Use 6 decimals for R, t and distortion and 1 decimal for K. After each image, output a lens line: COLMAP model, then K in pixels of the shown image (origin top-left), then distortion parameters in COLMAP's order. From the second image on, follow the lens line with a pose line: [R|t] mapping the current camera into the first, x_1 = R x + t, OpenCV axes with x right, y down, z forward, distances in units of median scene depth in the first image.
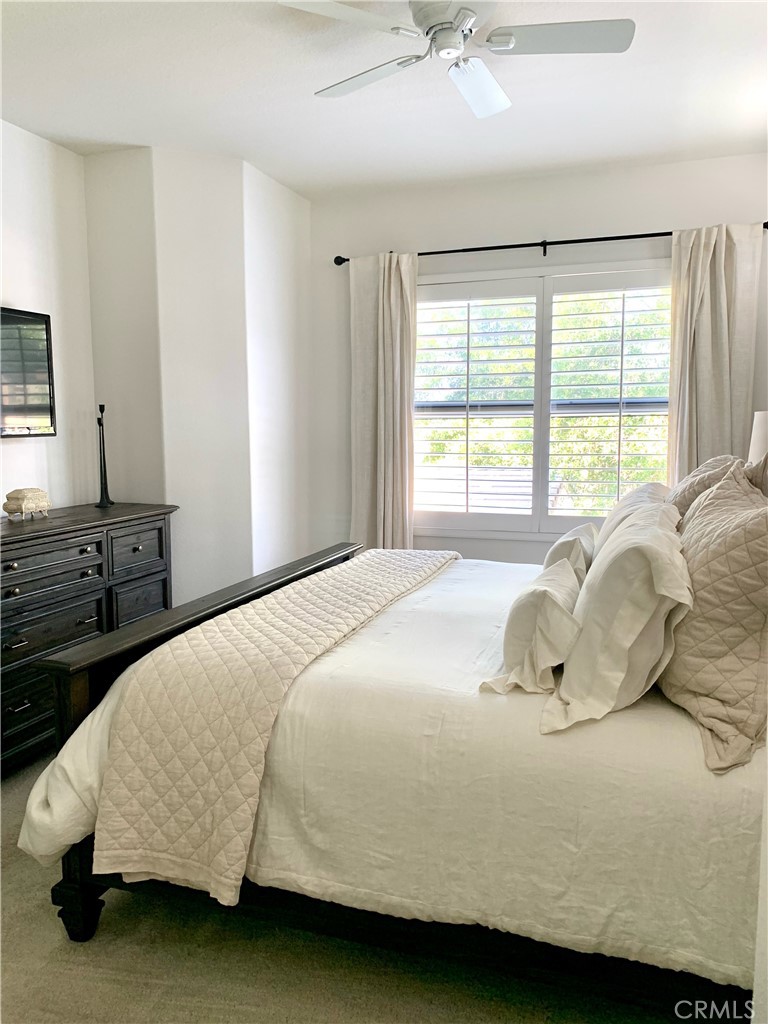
lens RADIAL K [[782.8, 0, 384.3], [0, 782.8, 529.7], [0, 0, 1]] dist [-0.051269, 0.000038]
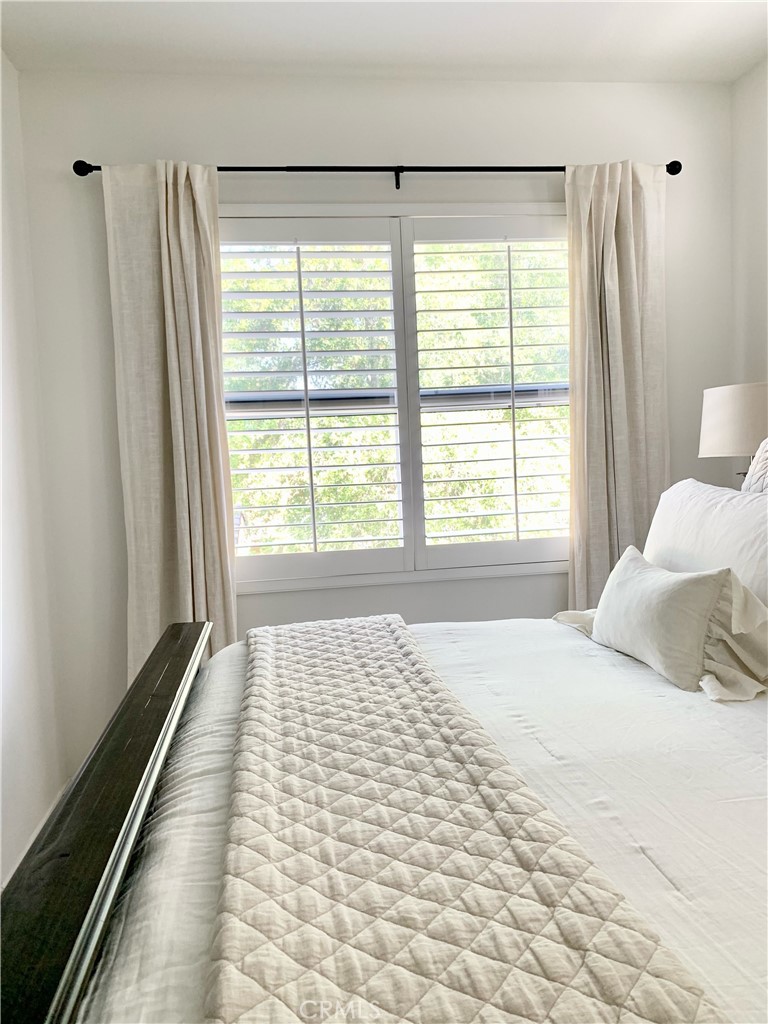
lens RADIAL K [[787.7, 0, 384.0], [0, 787.7, 512.0], [0, 0, 1]] dist [0.049203, -0.102706]
pose [[0.889789, -0.061933, 0.452149, -0.153464], [0.094447, 0.994290, -0.049671, -0.017649], [-0.446491, 0.086901, 0.890558, 0.365258]]
